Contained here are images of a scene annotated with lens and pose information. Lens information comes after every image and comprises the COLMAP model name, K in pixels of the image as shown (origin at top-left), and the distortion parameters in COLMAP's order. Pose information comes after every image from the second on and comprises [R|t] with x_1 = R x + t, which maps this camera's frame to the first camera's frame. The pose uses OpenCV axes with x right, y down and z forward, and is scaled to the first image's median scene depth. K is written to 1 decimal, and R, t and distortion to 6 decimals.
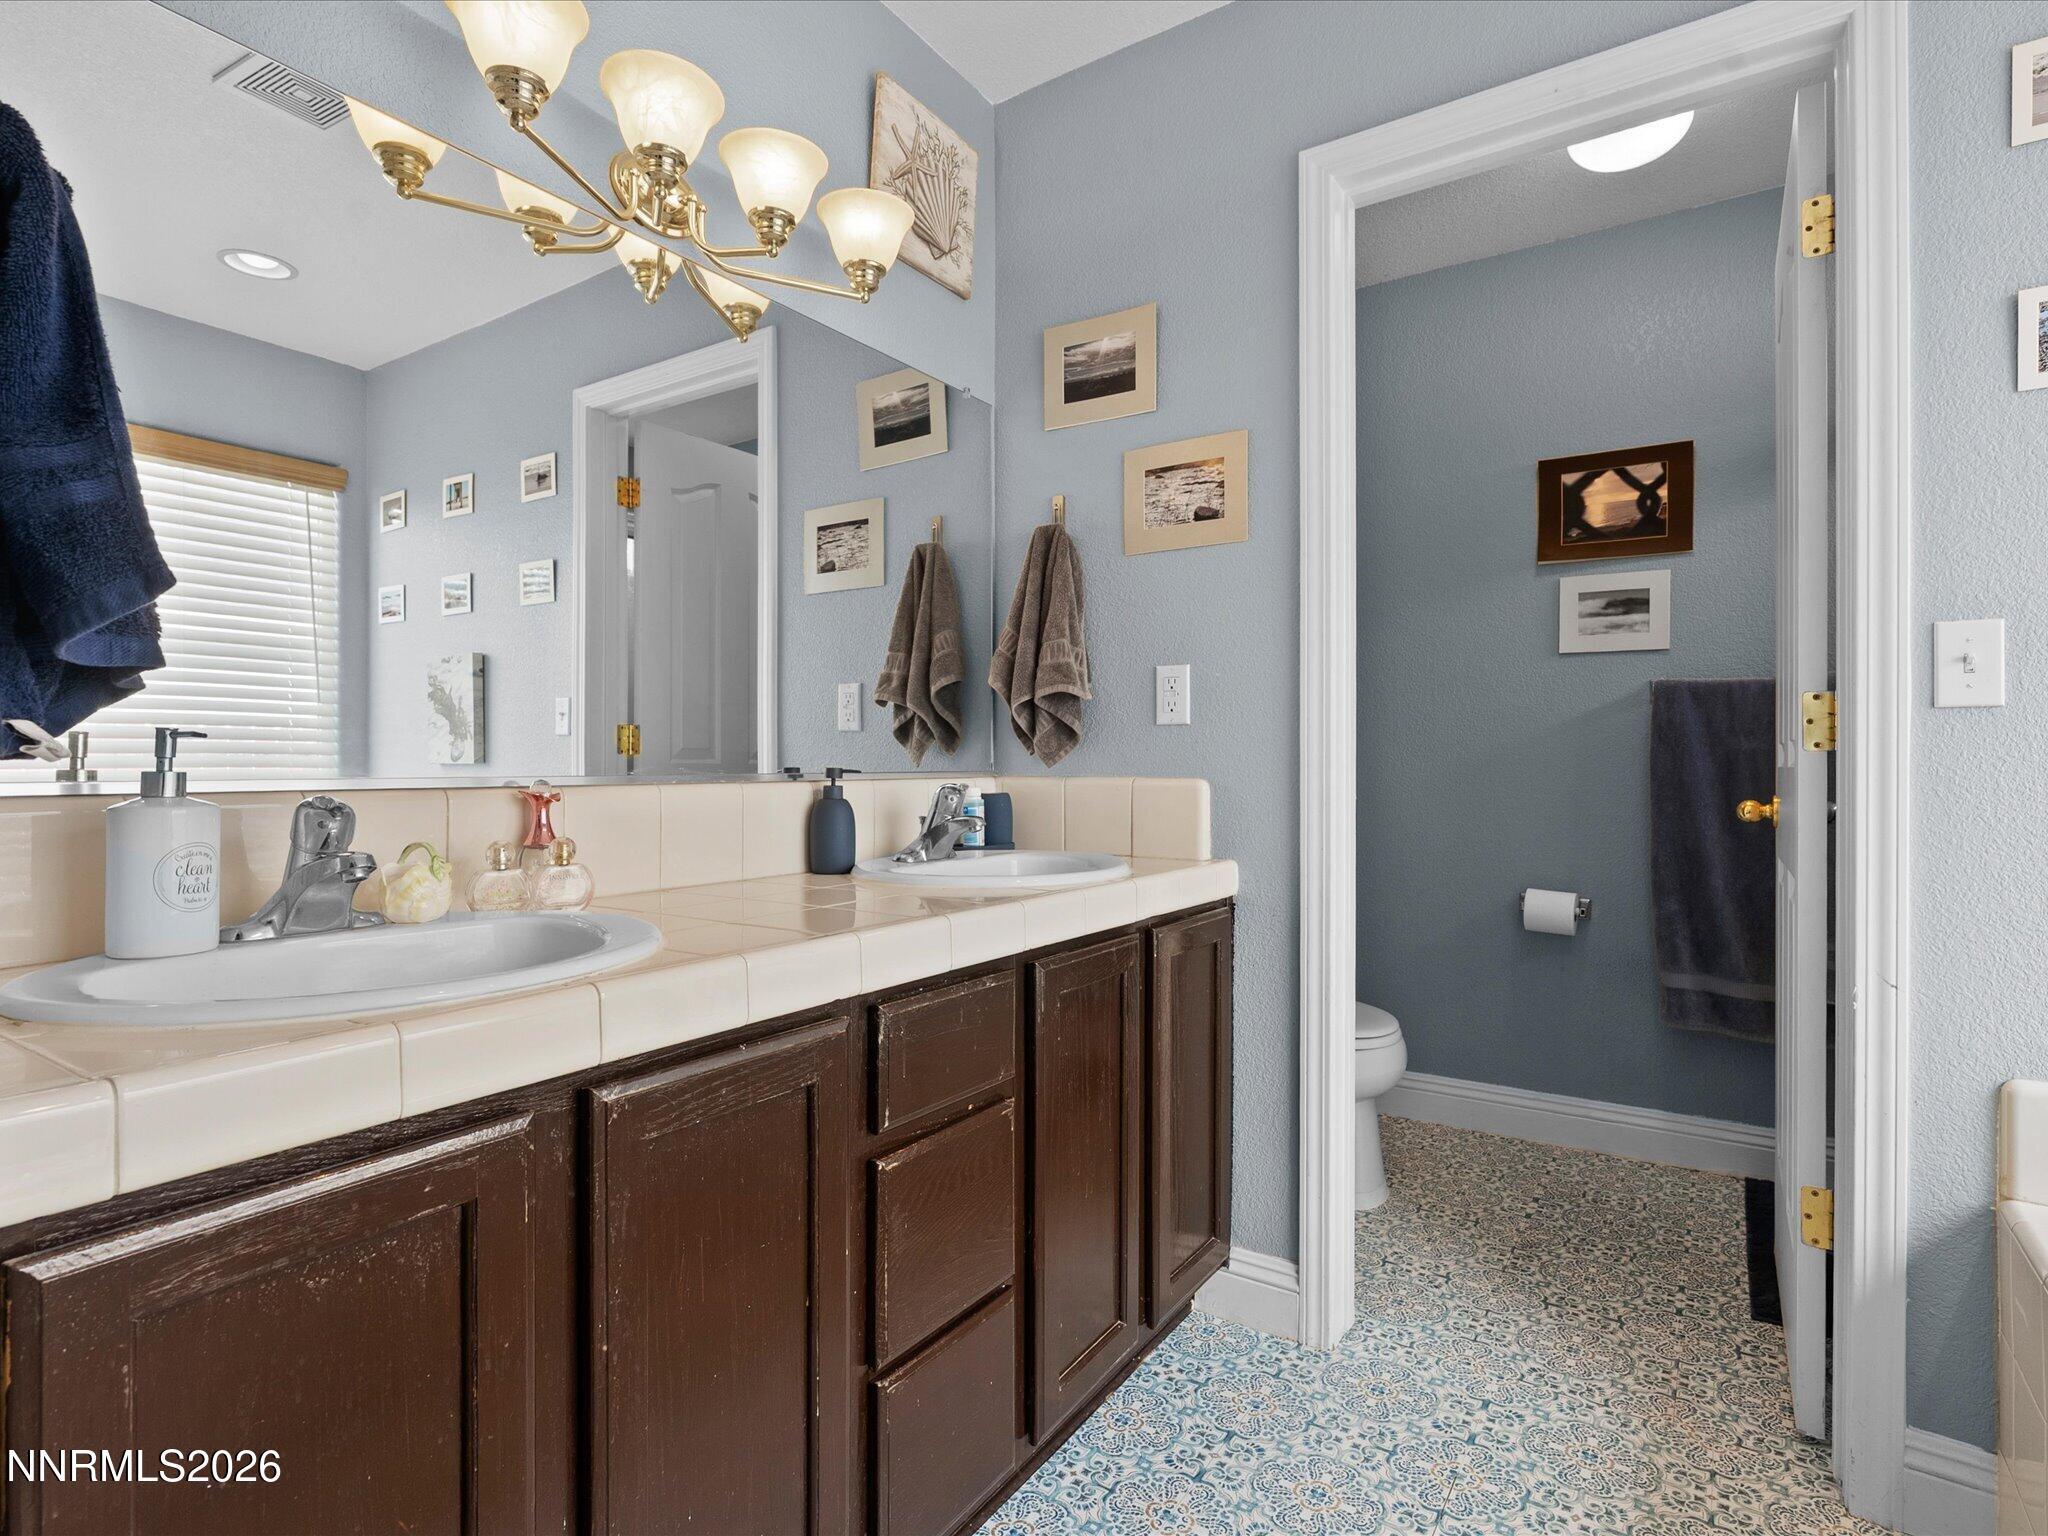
lens RADIAL K [[1050.7, 0, 1028.4], [0, 1050.7, 753.6], [0, 0, 1]] dist [-0.003536, 0.001902]
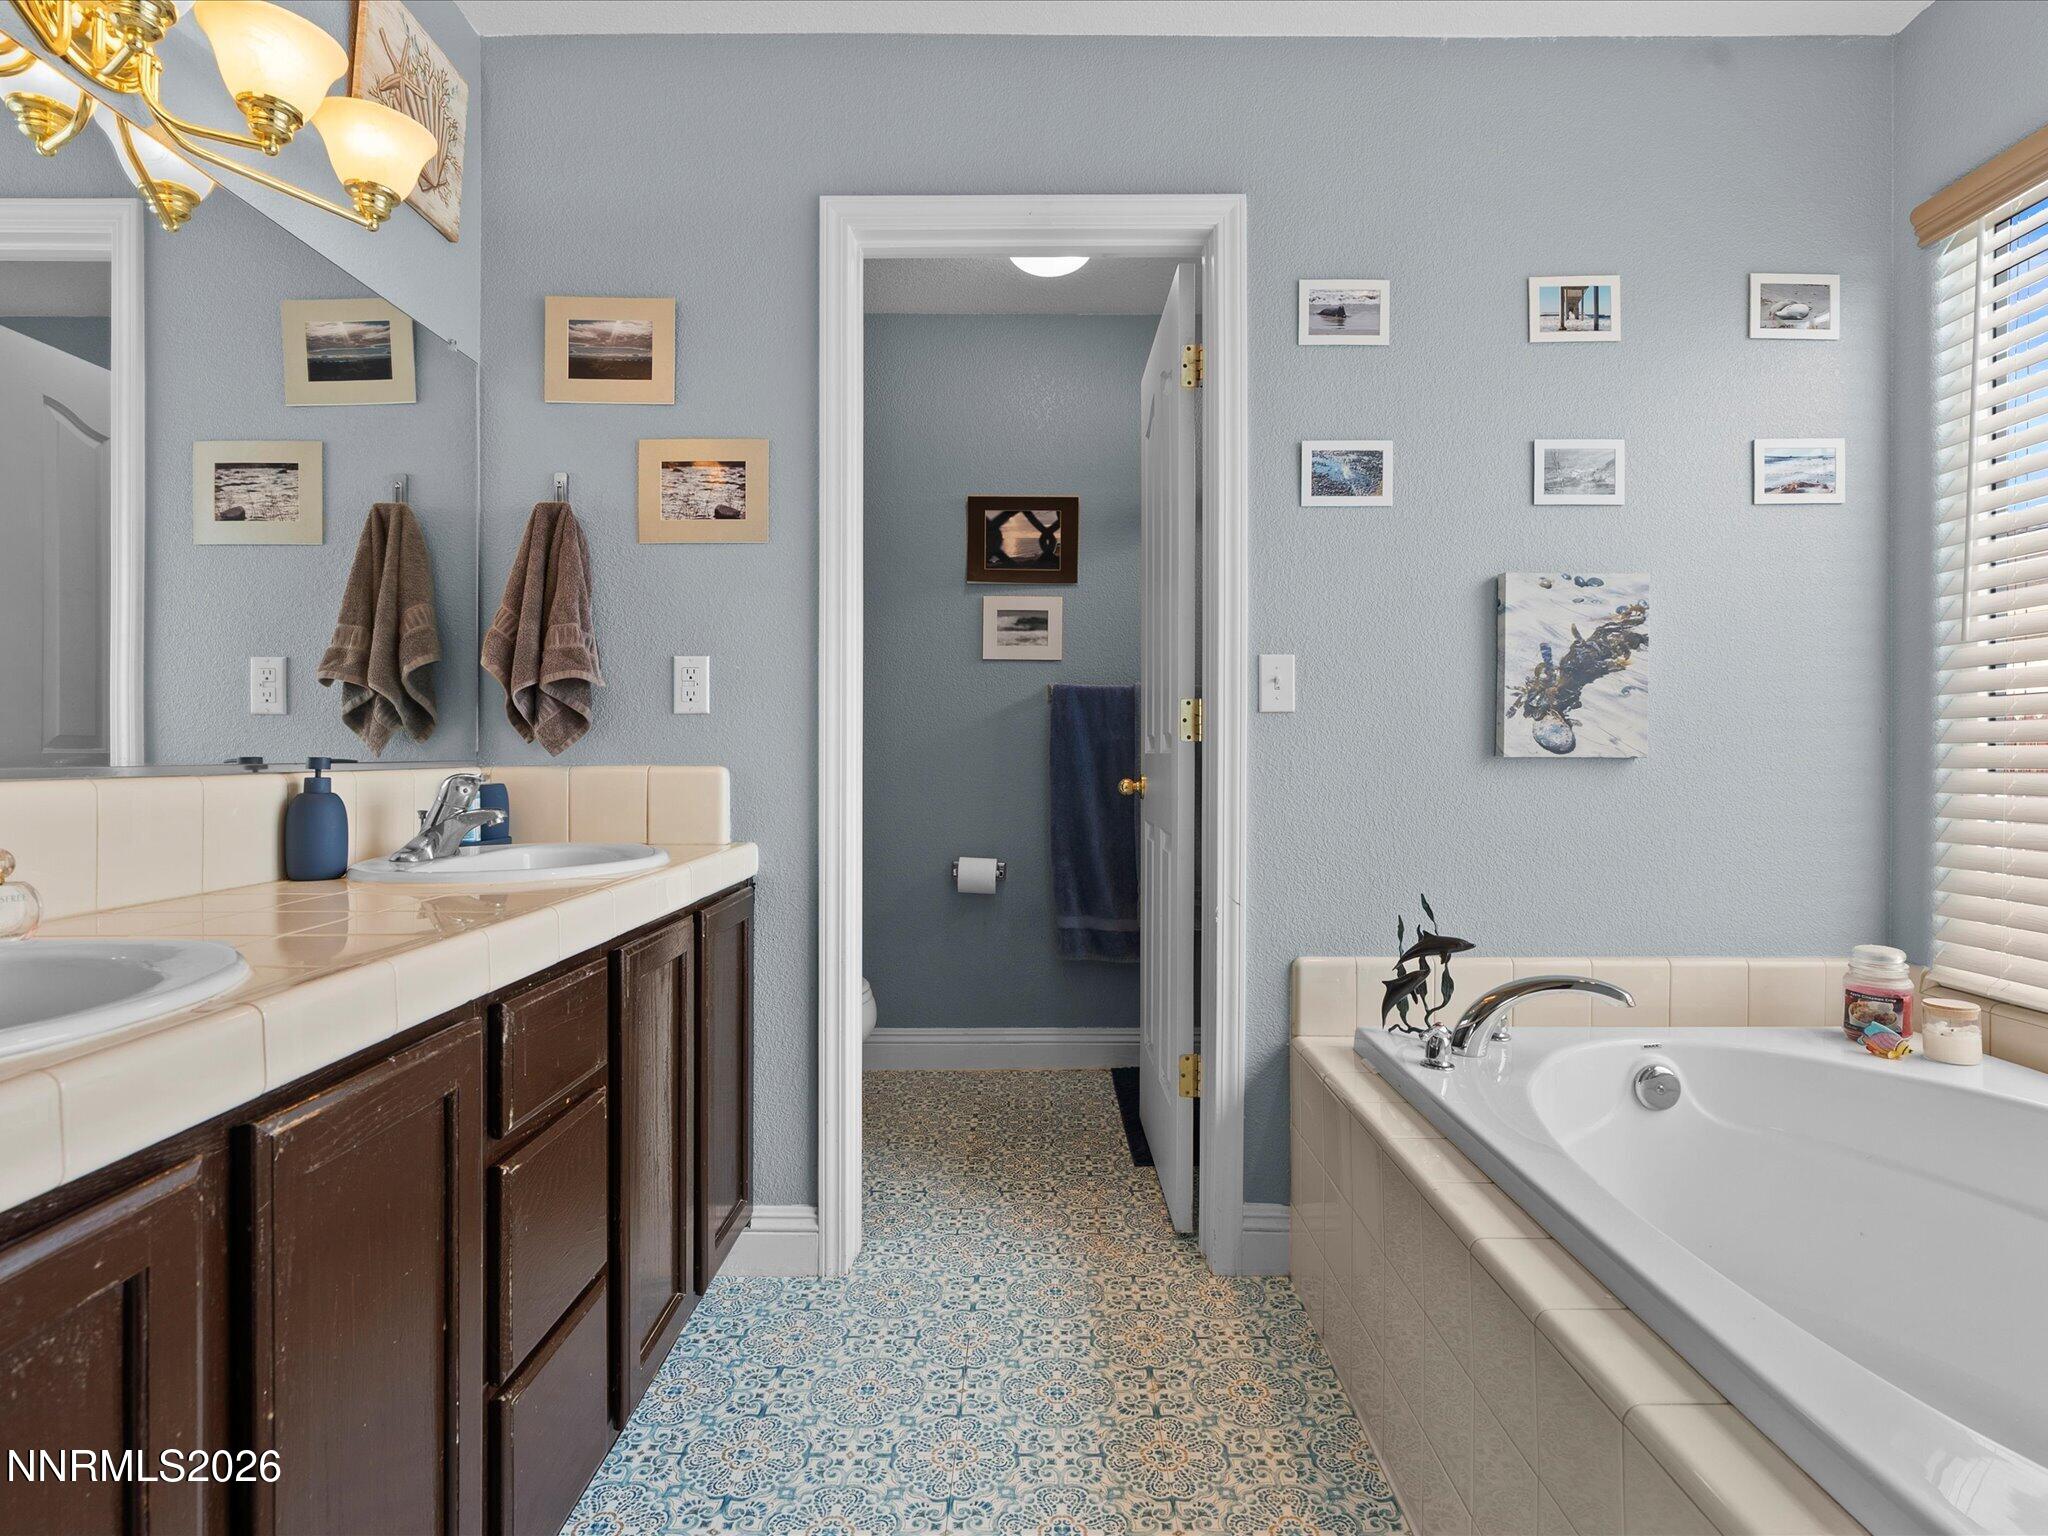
lens RADIAL K [[1054.4, 0, 1020.2], [0, 1054.4, 744.9], [0, 0, 1]] dist [-0.005774, 0.005689]
pose [[0.834254, 0.001463, 0.551378, -0.164465], [-0.002589, 0.999996, 0.001265, 0.000779], [-0.551374, -0.002483, 0.834254, -0.036255]]
